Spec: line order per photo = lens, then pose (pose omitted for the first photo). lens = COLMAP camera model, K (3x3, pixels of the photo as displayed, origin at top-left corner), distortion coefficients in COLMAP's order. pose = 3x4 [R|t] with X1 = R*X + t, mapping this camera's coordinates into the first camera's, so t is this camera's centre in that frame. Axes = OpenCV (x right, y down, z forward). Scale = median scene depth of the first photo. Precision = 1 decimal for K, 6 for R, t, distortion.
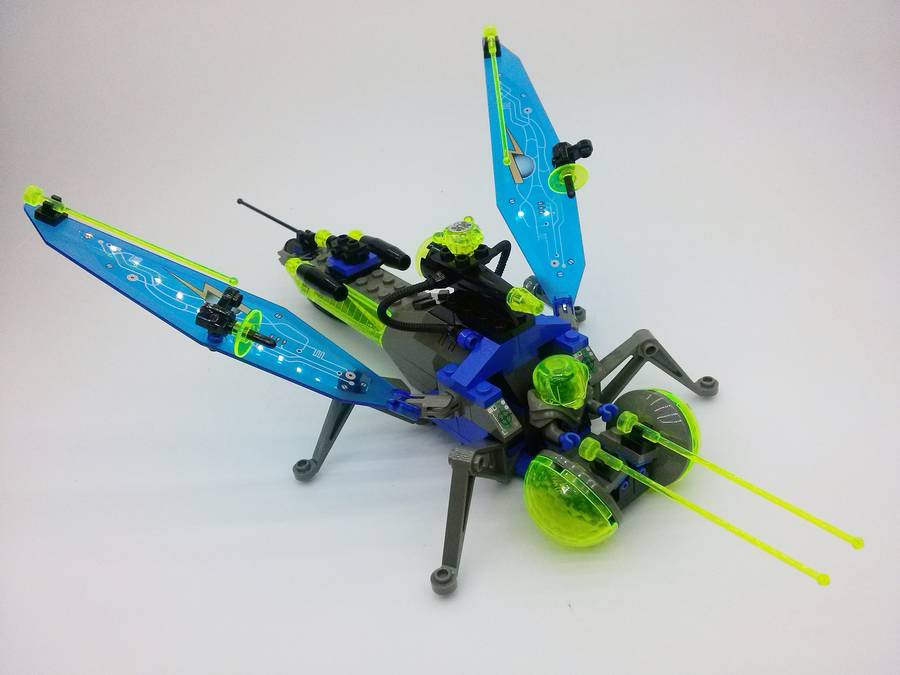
lens RADIAL K [[792.8, 0, 450.0], [0, 792.8, 337.5], [0, 0, 1]] dist [0.036036, -0.002542]
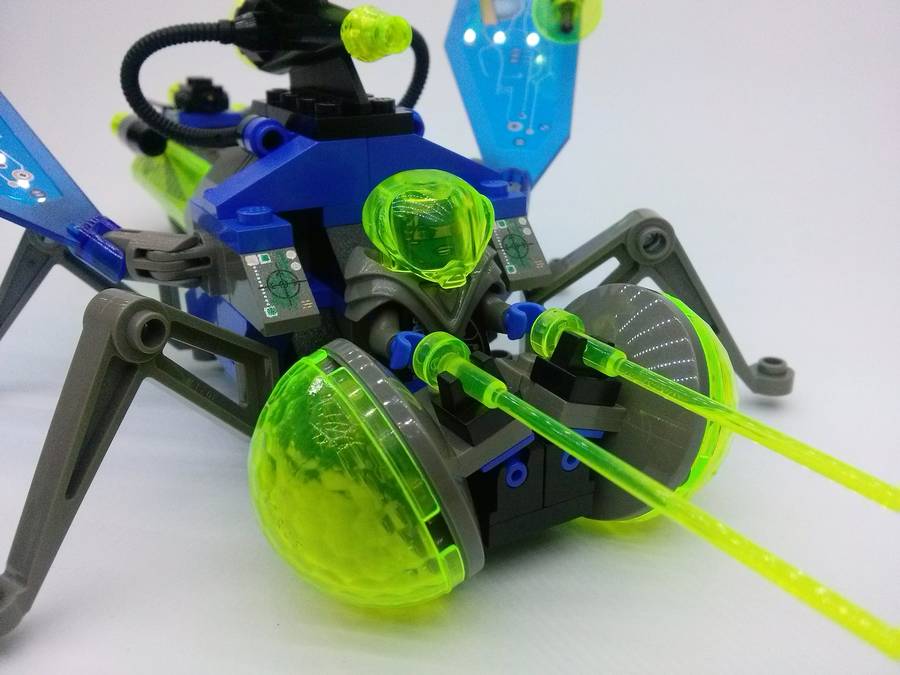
lens RADIAL K [[792.8, 0, 450.0], [0, 792.8, 337.5], [0, 0, 1]] dist [0.036036, -0.002542]
pose [[0.980112, 0.157958, -0.120122, 0.213074], [-0.177491, 0.968502, -0.174646, 0.186881], [0.088751, 0.192494, 0.977277, 0.574034]]
